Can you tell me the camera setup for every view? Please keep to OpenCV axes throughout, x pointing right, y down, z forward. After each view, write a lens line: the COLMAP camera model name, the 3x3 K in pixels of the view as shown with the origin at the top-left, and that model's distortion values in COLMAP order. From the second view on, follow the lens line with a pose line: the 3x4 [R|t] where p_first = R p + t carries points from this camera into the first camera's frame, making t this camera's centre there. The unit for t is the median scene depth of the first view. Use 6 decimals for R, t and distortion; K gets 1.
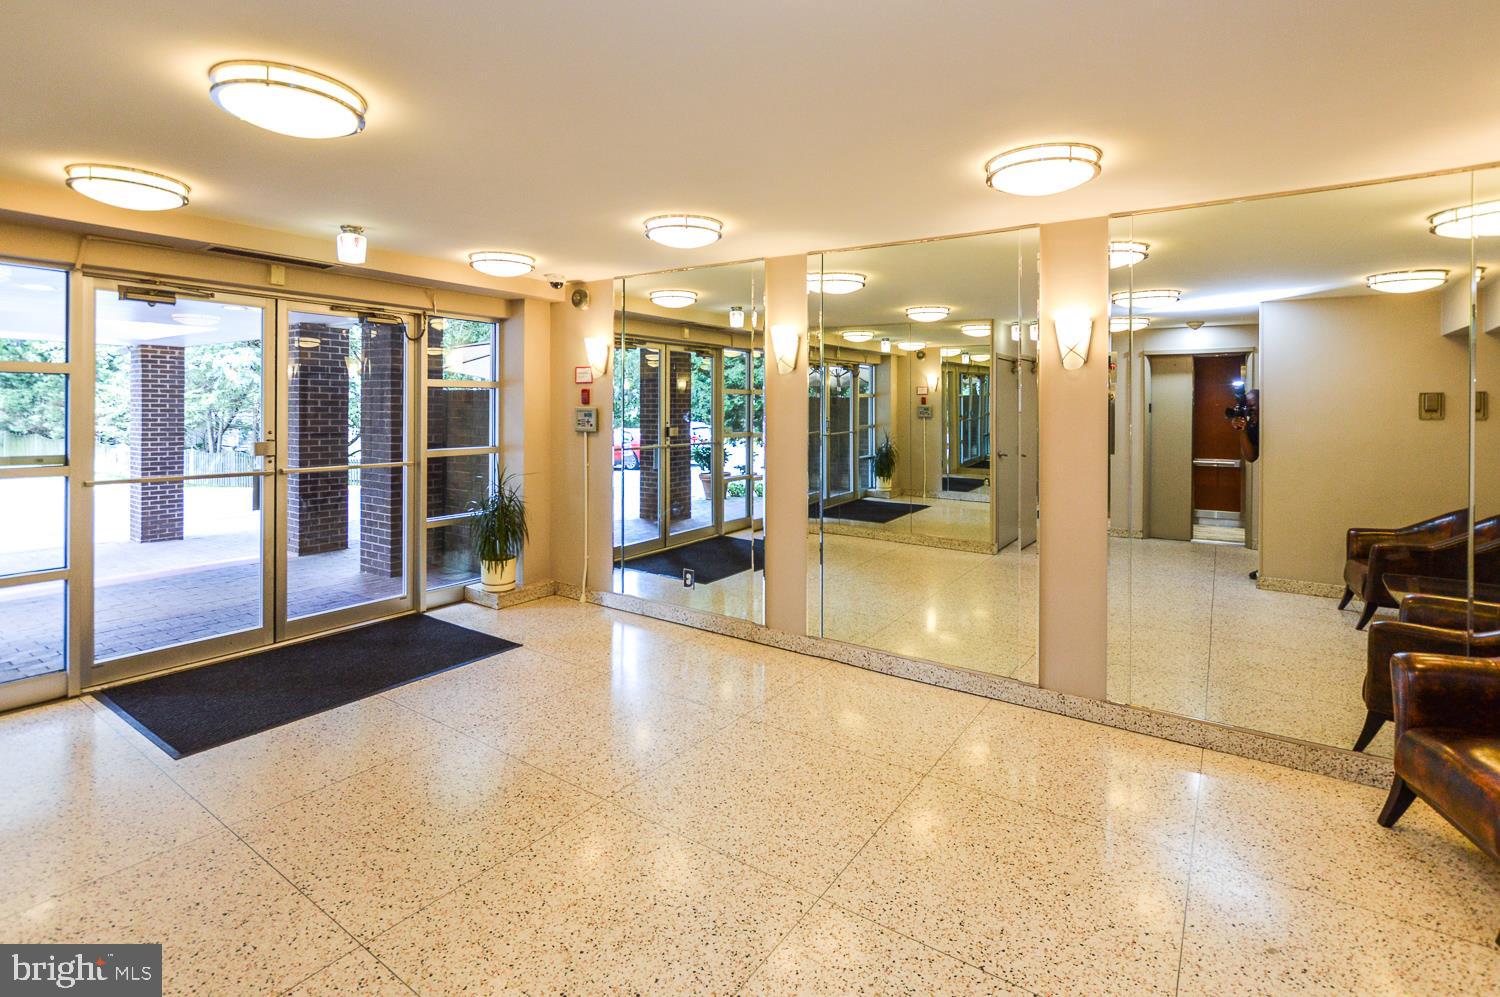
lens RADIAL K [[714.1, 0, 750.8], [0, 714.1, 404.6], [0, 0, 1]] dist [-0.000607, 0.000095]
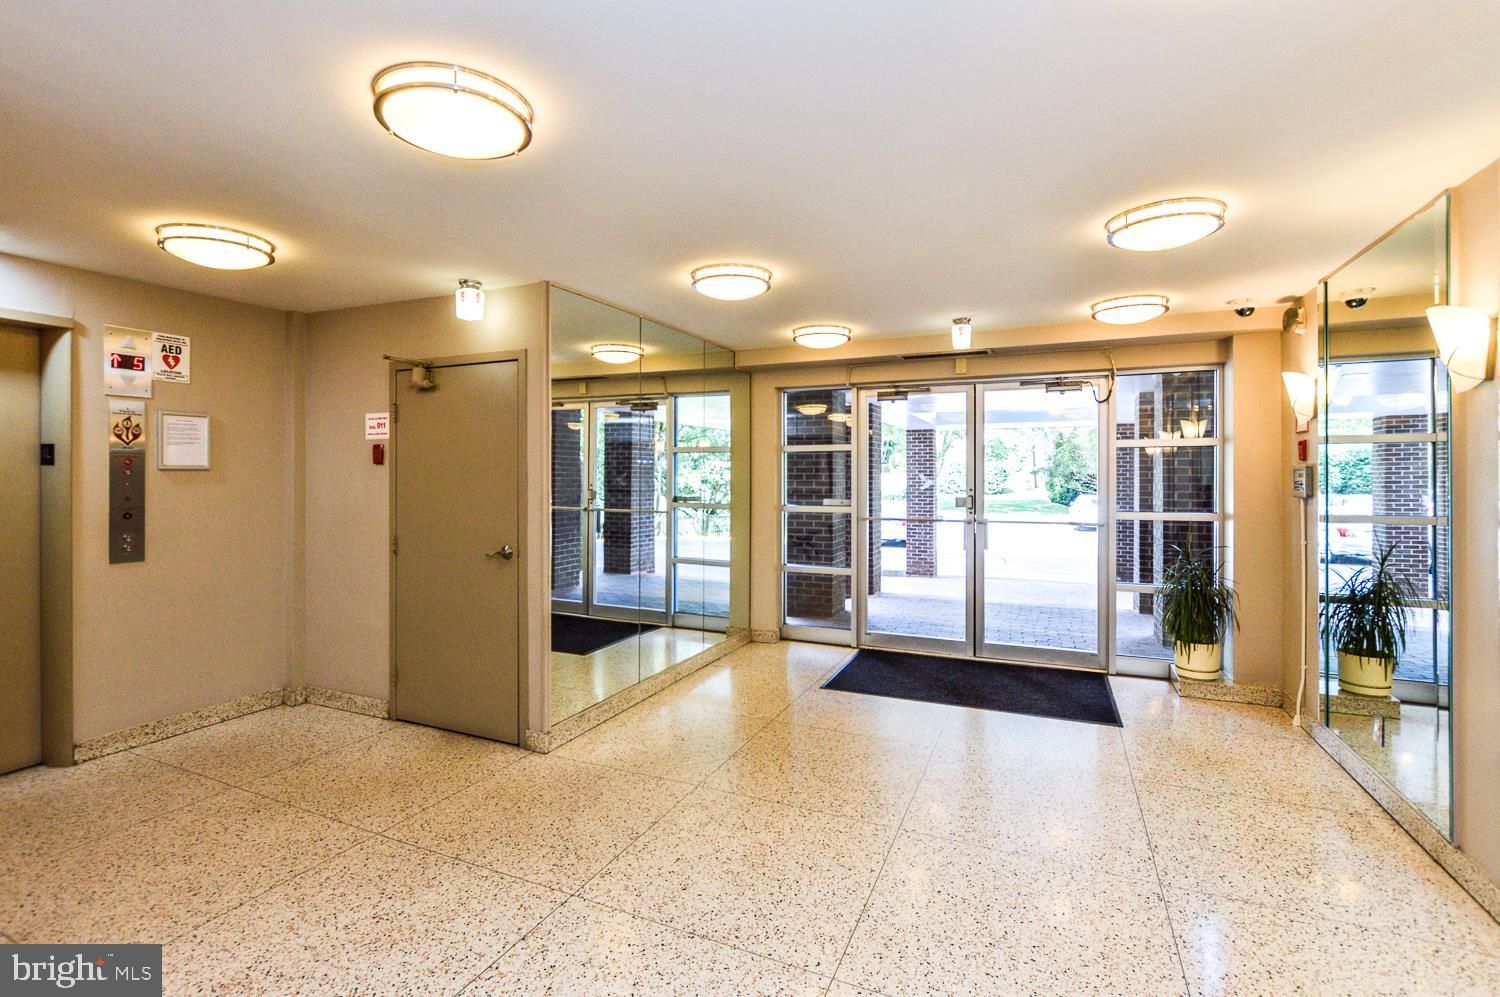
lens RADIAL K [[707.6, 0, 722.8], [0, 707.6, 474.4], [0, 0, 1]] dist [-0.002682, -0.000202]
pose [[0.159738, -0.012110, -0.987085, 0.797858], [0.005829, 0.999919, -0.011324, 0.038078], [0.987142, -0.003945, 0.159796, 0.579150]]
